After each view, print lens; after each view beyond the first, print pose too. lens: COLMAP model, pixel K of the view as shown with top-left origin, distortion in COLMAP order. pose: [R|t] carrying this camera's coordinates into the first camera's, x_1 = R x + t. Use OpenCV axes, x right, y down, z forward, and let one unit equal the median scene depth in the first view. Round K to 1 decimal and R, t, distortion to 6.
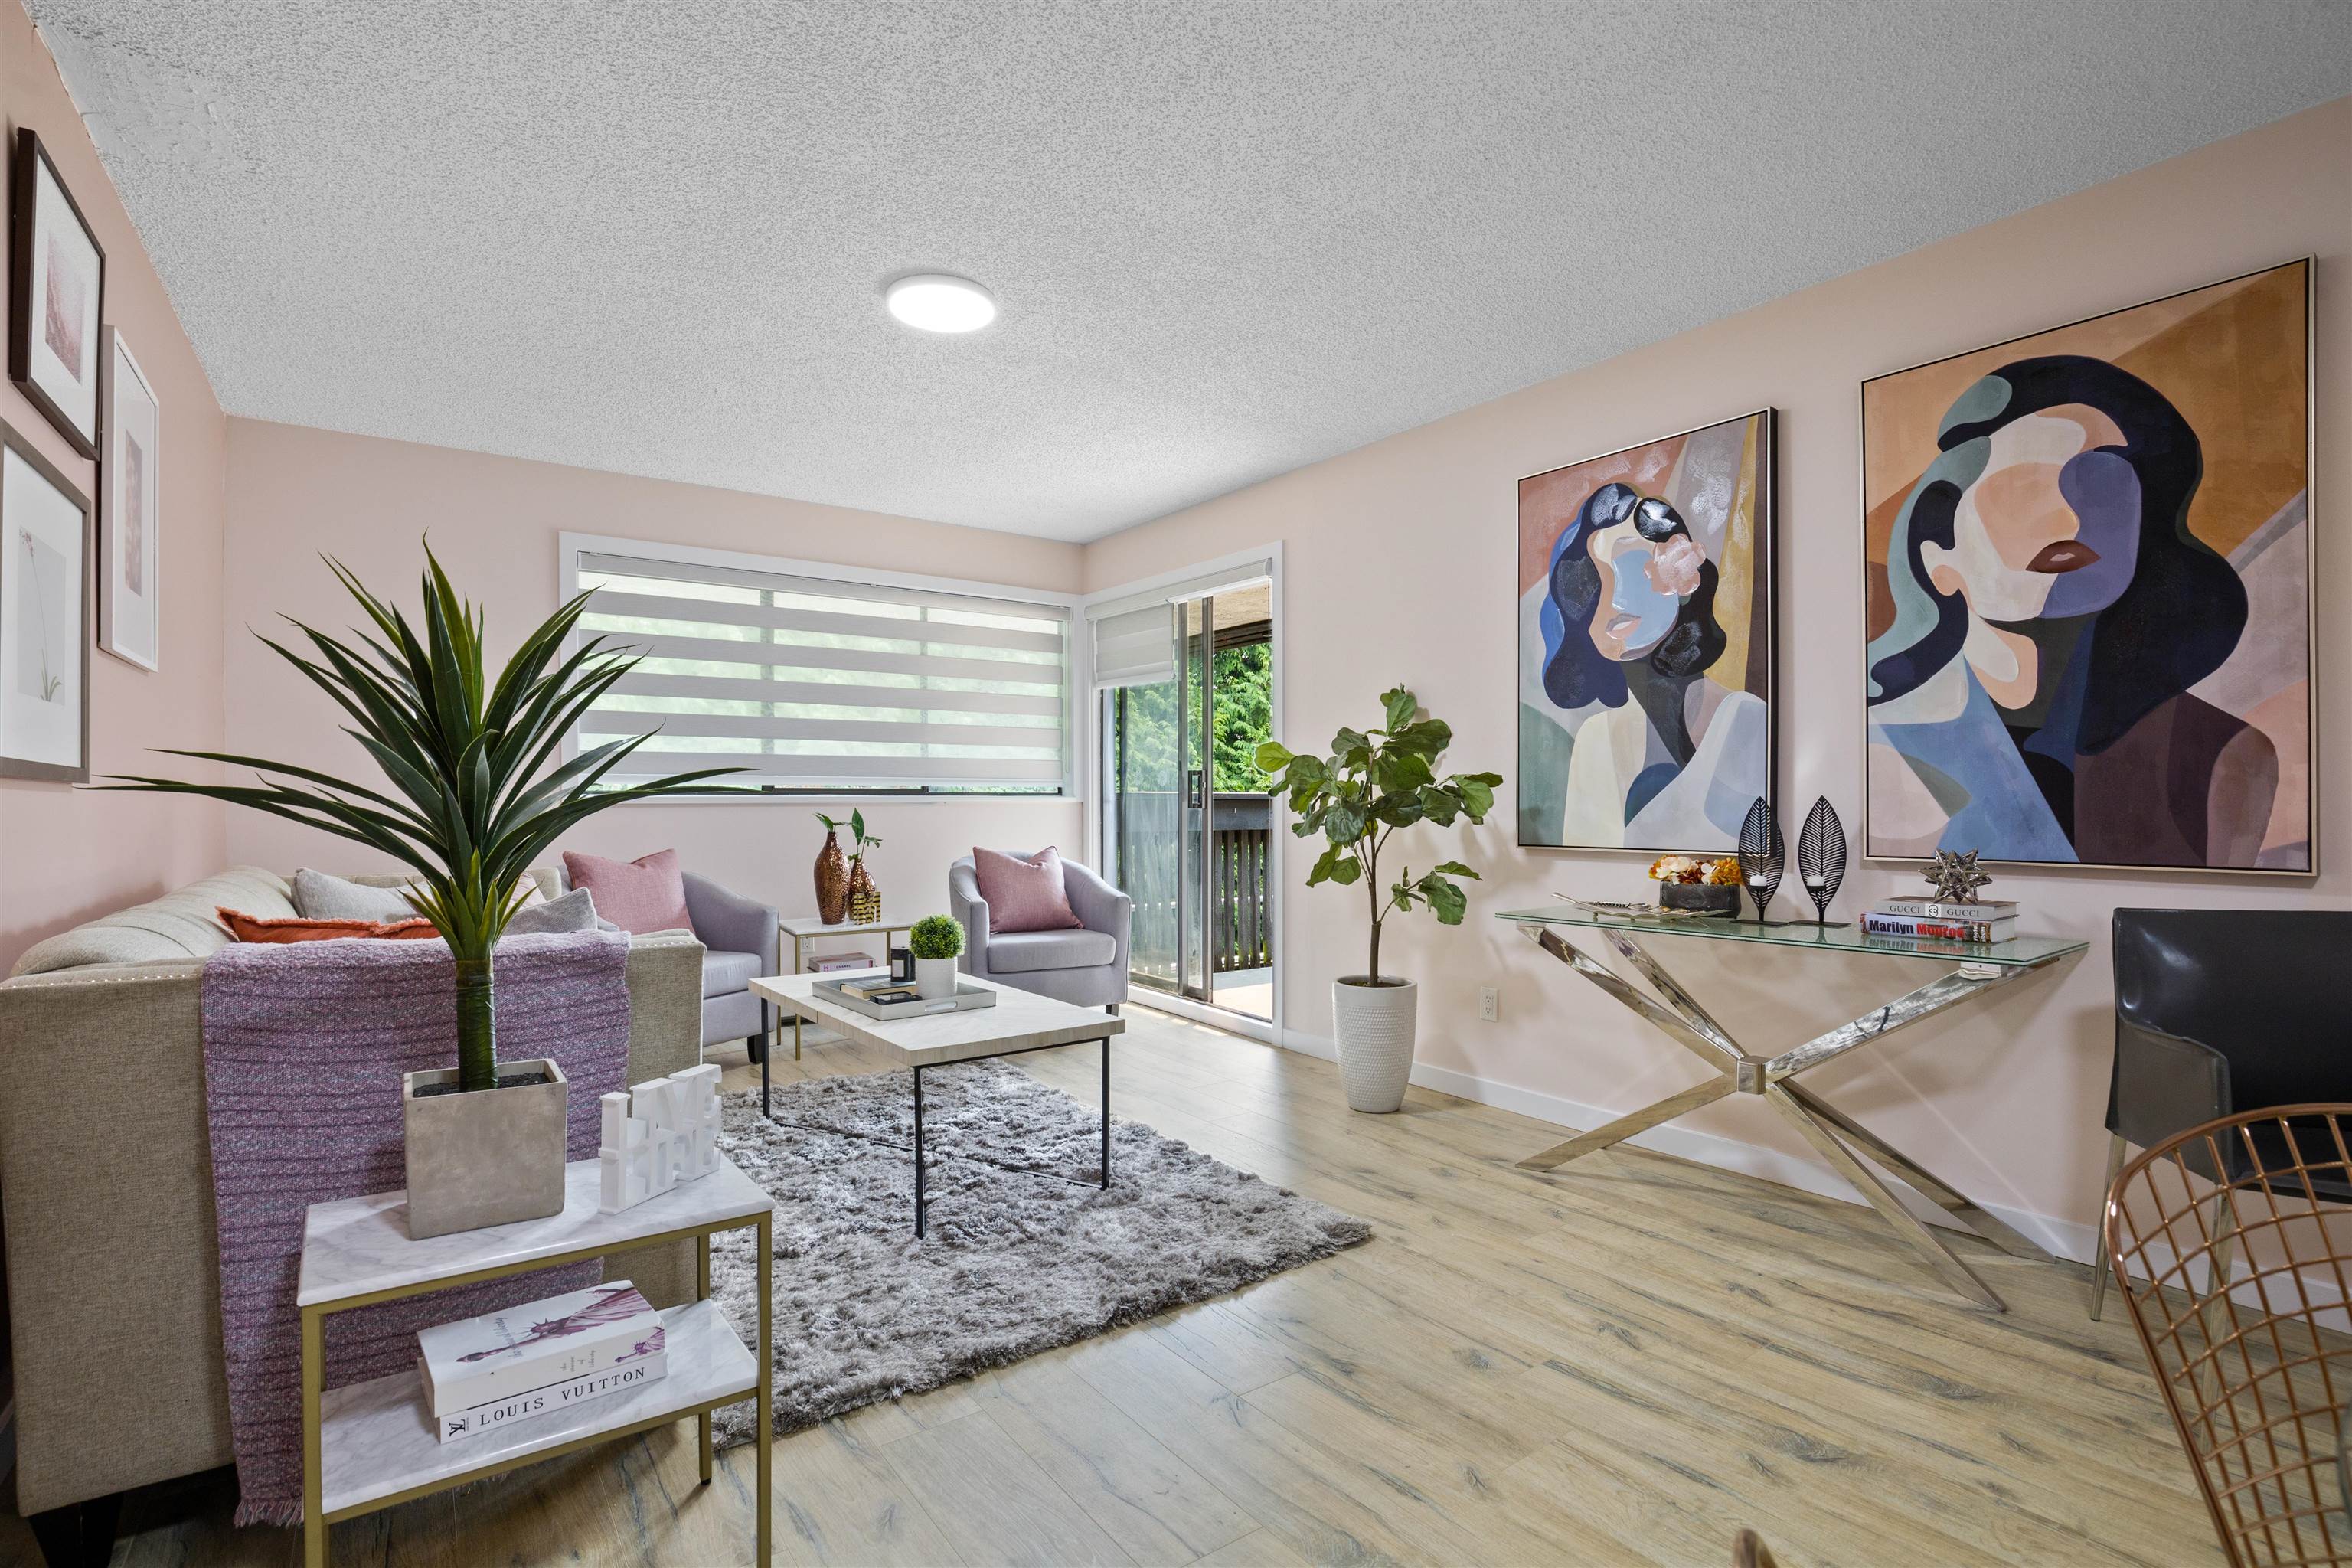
lens RADIAL K [[1100.7, 0, 1174.4], [0, 1100.7, 807.2], [0, 0, 1]] dist [-0.038685, 0.000488]
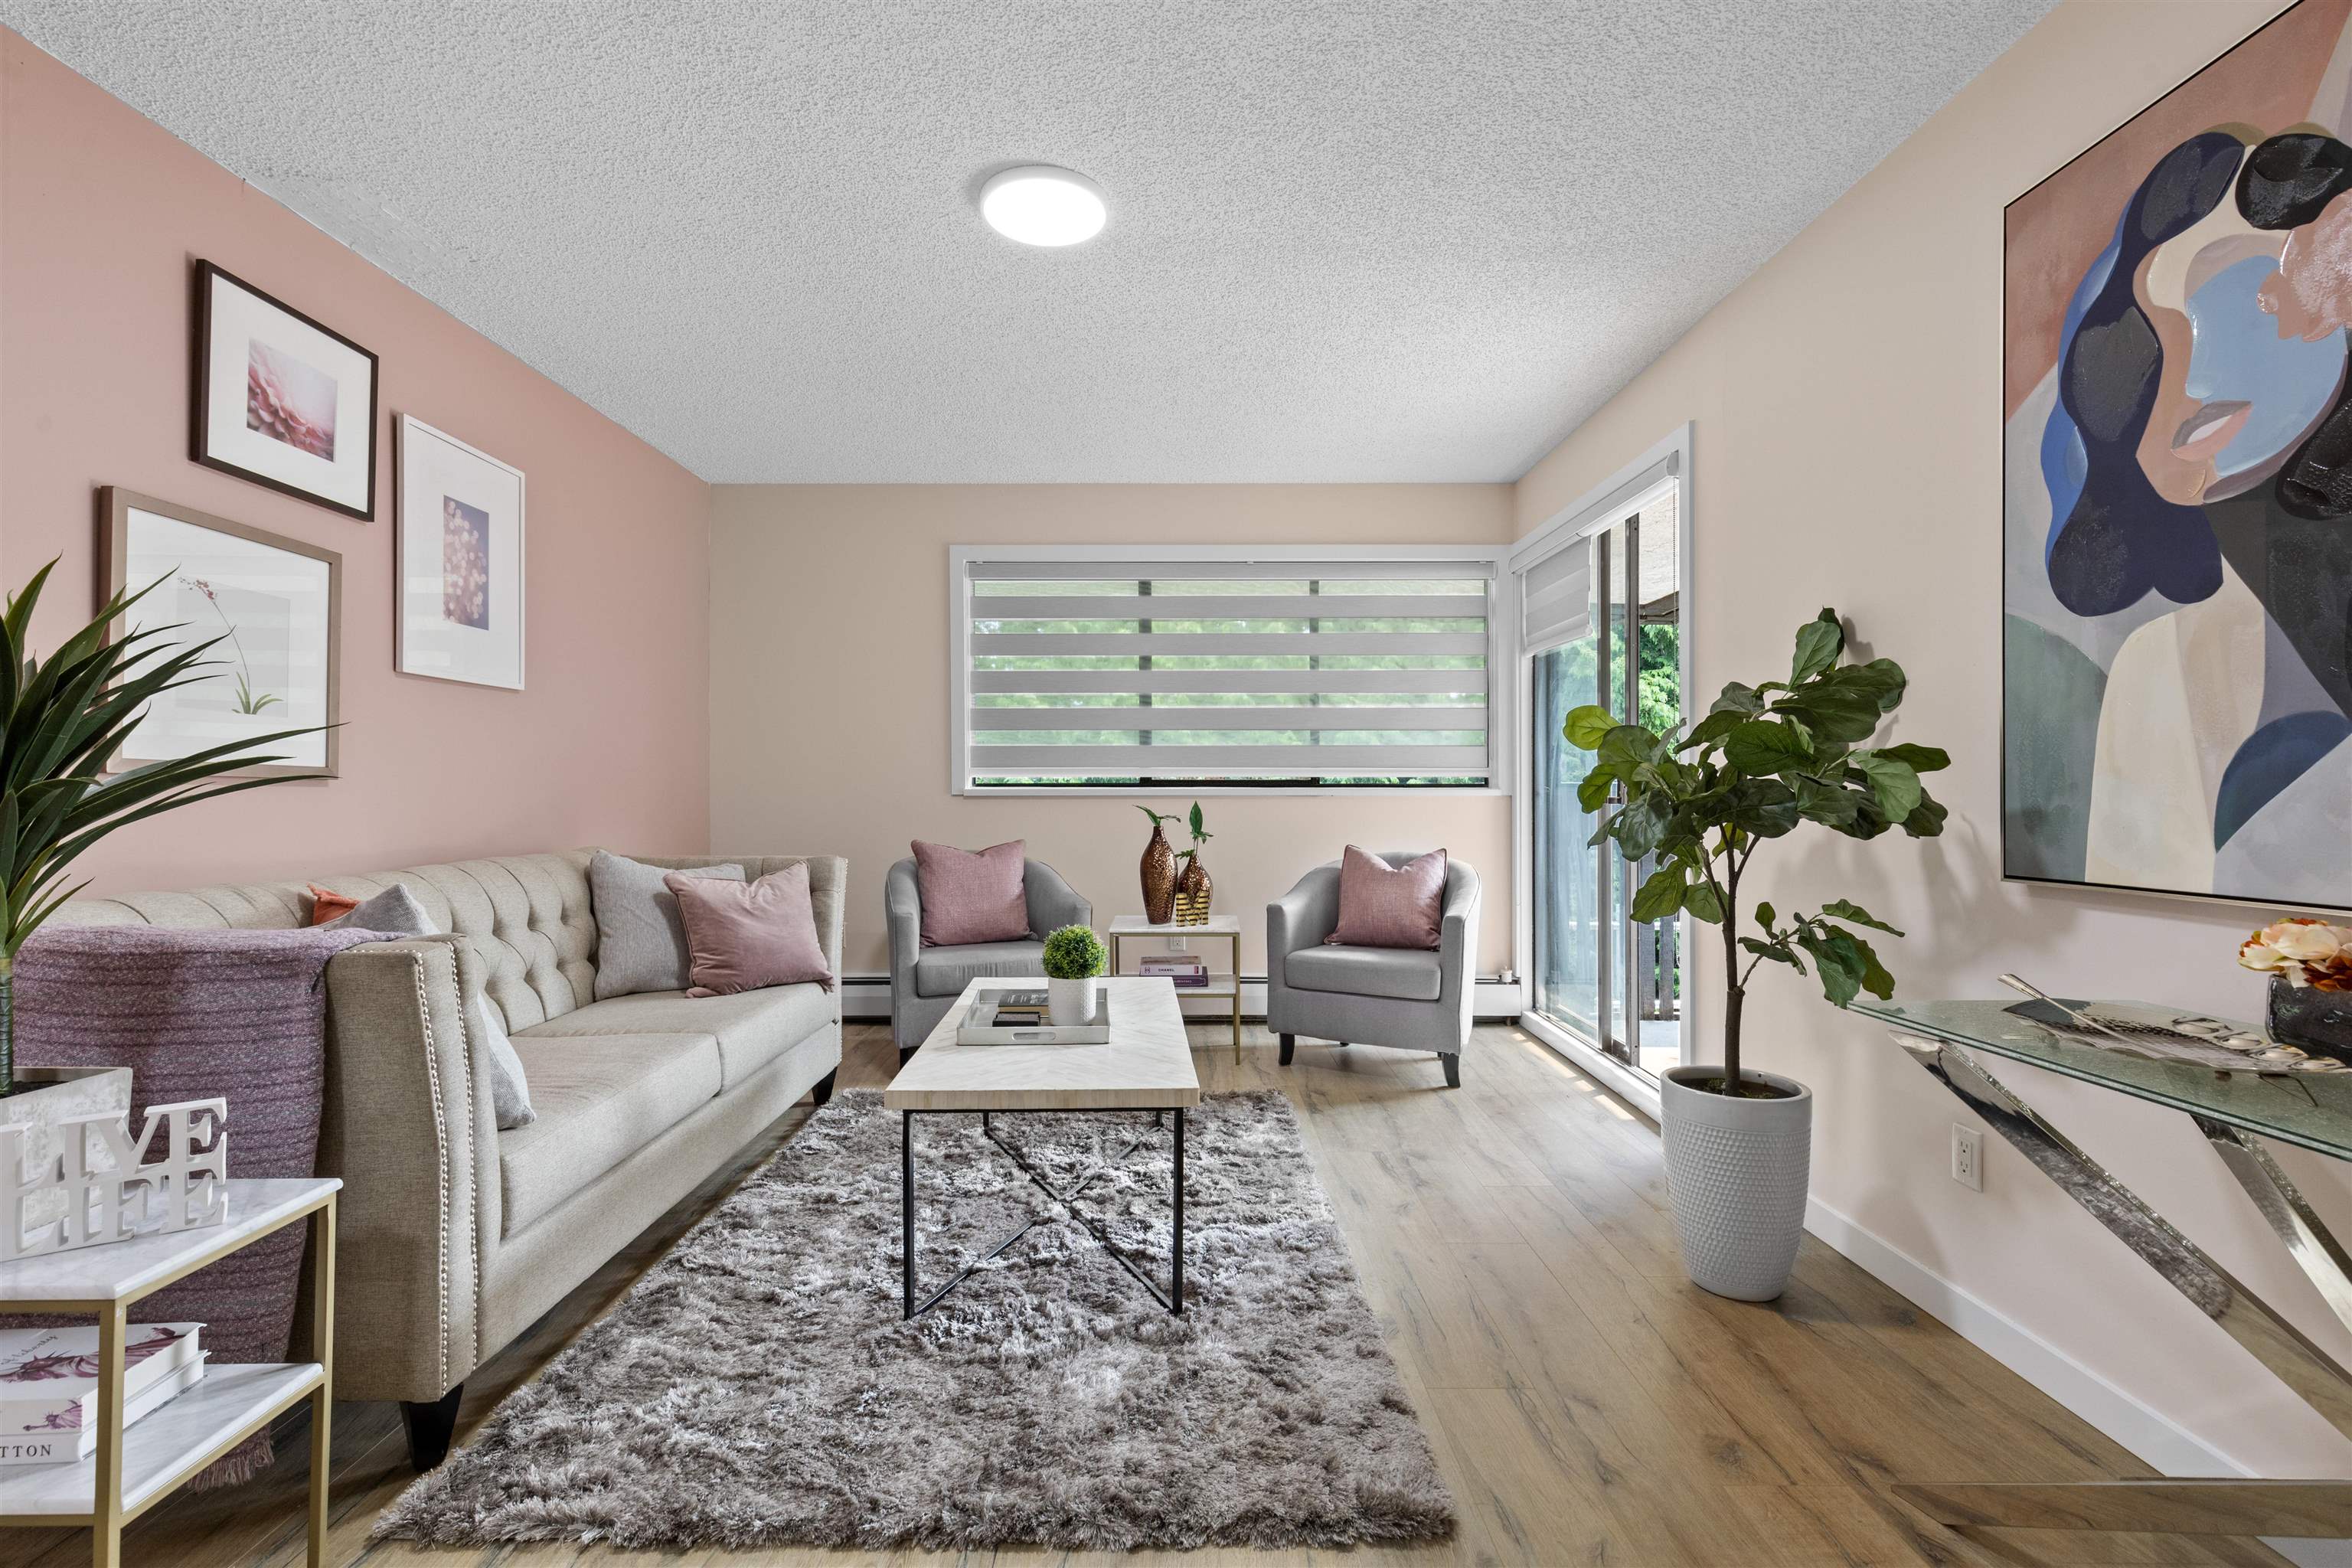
lens RADIAL K [[1064.2, 0, 1174.2], [0, 1064.2, 785.3], [0, 0, 1]] dist [0.001865, 0.000124]
pose [[0.805450, -0.003874, -0.592651, 0.308299], [-0.003693, 0.999926, -0.011555, -0.003016], [0.592653, 0.011495, 0.805376, 0.342473]]
